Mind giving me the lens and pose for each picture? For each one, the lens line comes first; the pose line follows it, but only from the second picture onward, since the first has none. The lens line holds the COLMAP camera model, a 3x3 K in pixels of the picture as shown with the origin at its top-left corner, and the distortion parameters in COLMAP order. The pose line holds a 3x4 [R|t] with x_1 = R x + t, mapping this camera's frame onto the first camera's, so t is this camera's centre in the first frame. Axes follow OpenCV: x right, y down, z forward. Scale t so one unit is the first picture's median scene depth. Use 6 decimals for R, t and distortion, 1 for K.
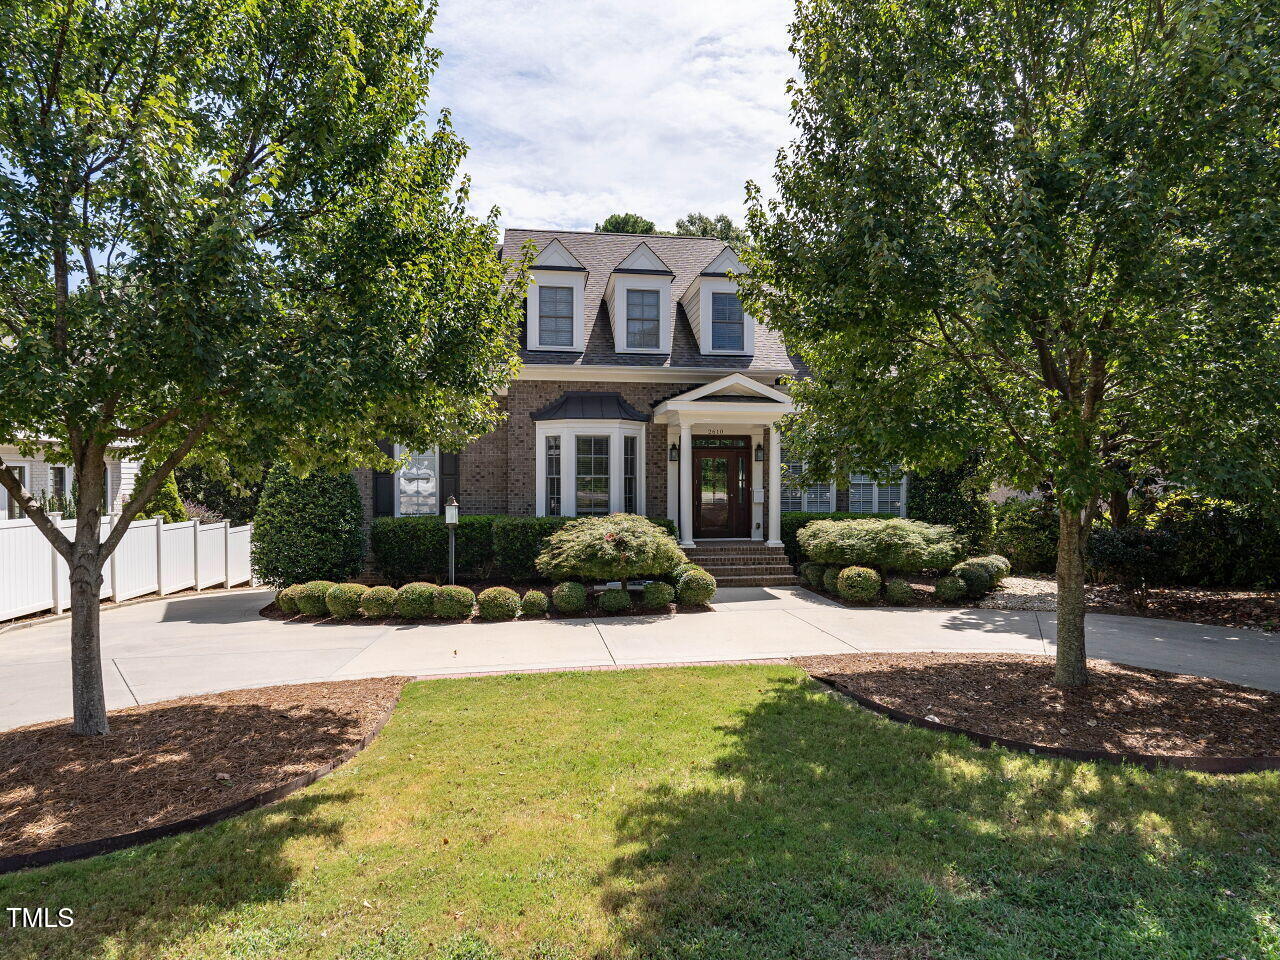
lens RADIAL K [[683.5, 0, 643.6], [0, 683.5, 480.7], [0, 0, 1]] dist [-0.006743, 0.004563]
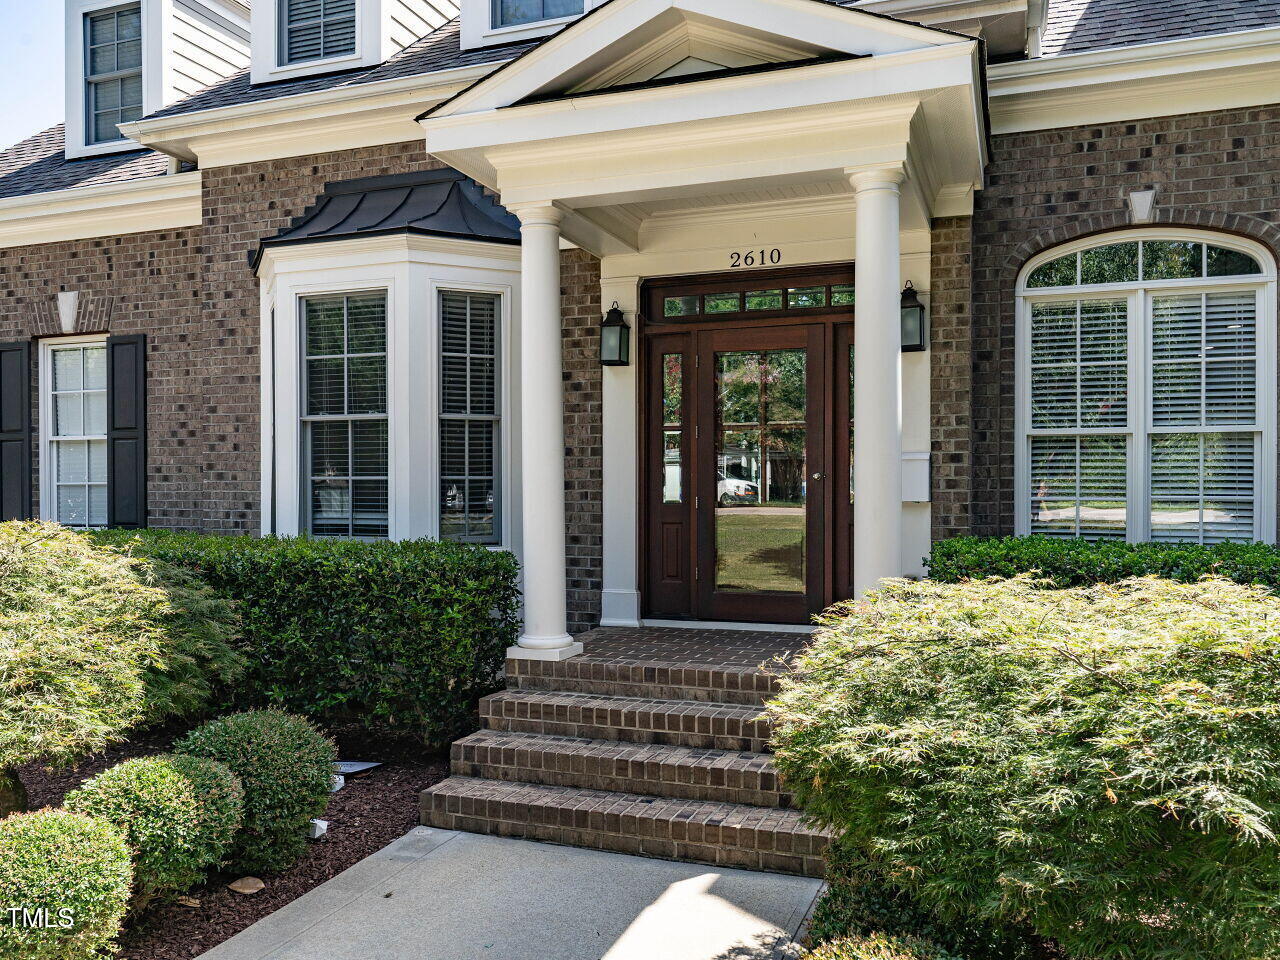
lens RADIAL K [[1028.5, 0, 640.9], [0, 1028.5, 489.5], [0, 0, 1]] dist [-0.008197, -0.002073]
pose [[0.887560, -0.002417, -0.460687, 0.295893], [0.000838, 0.999993, -0.003631, 0.032020], [0.460692, 0.002837, 0.887555, 0.661842]]
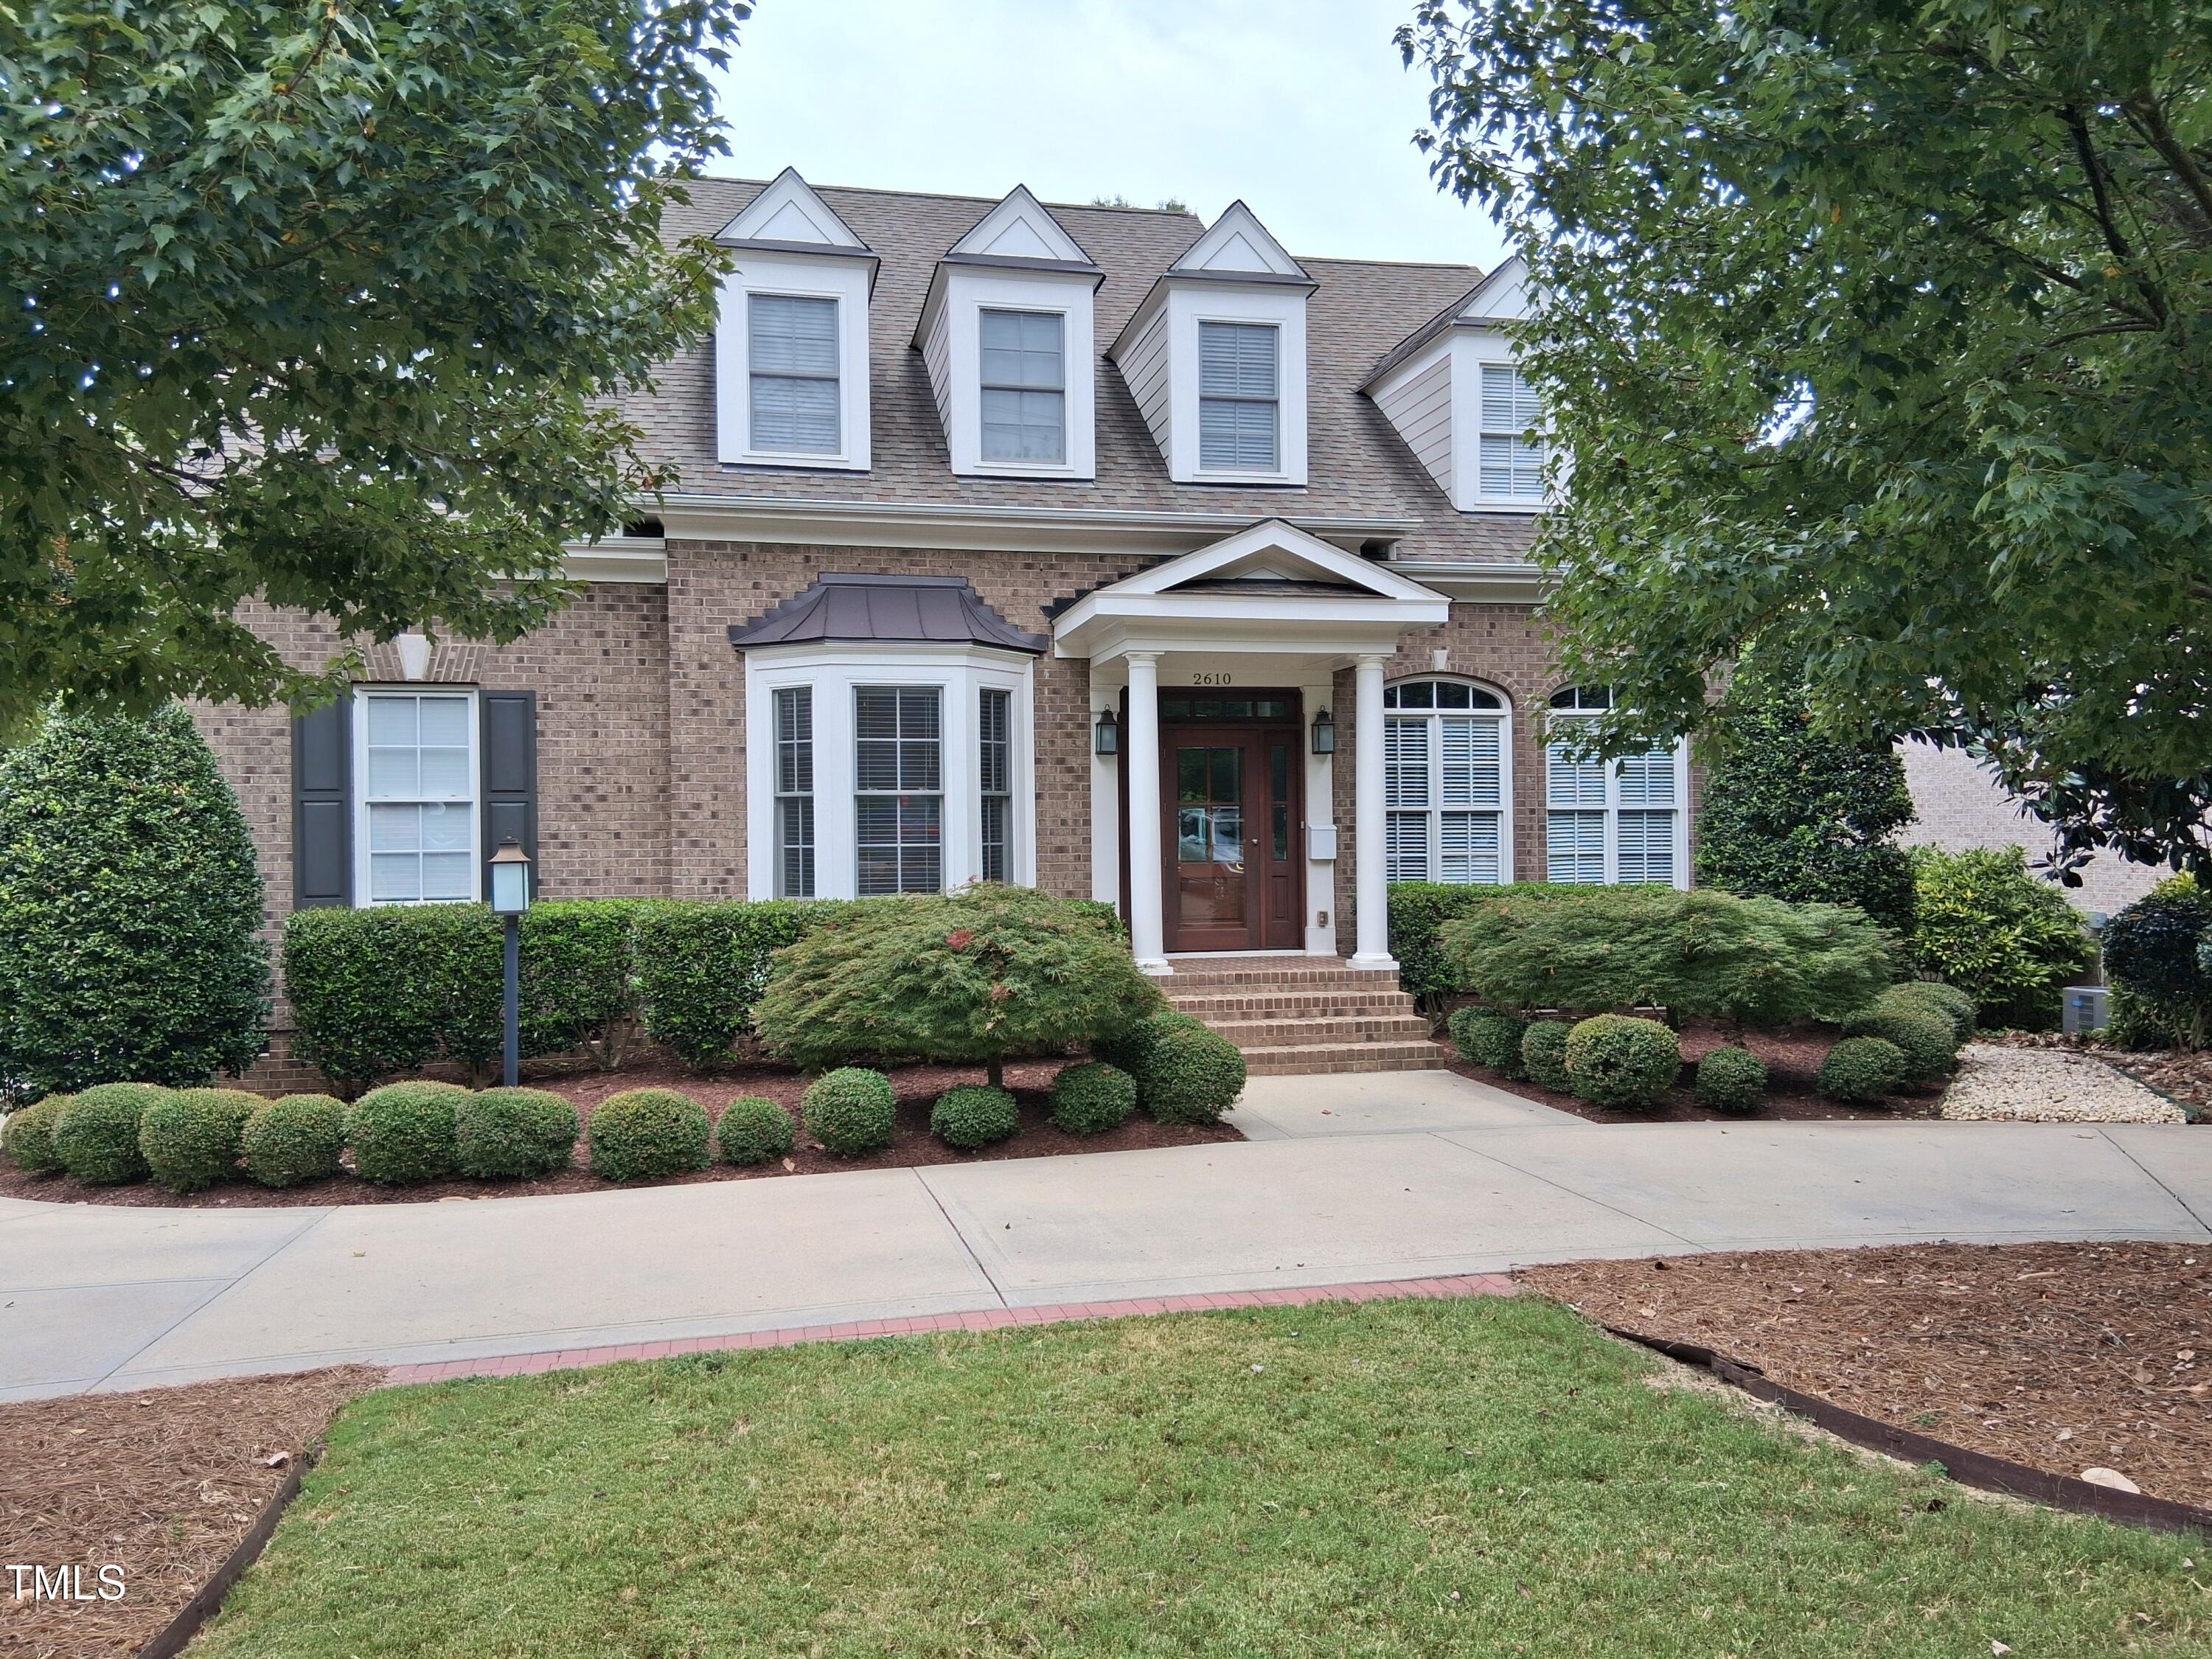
lens RADIAL K [[1586.1, 0, 1108.2], [0, 1586.1, 836.9], [0, 0, 1]] dist [0.031542, -0.017897]
pose [[0.997130, -0.009084, 0.075164, -0.025896], [0.009242, 0.999956, -0.001751, 0.021863], [-0.075145, 0.002441, 0.997170, 0.115974]]
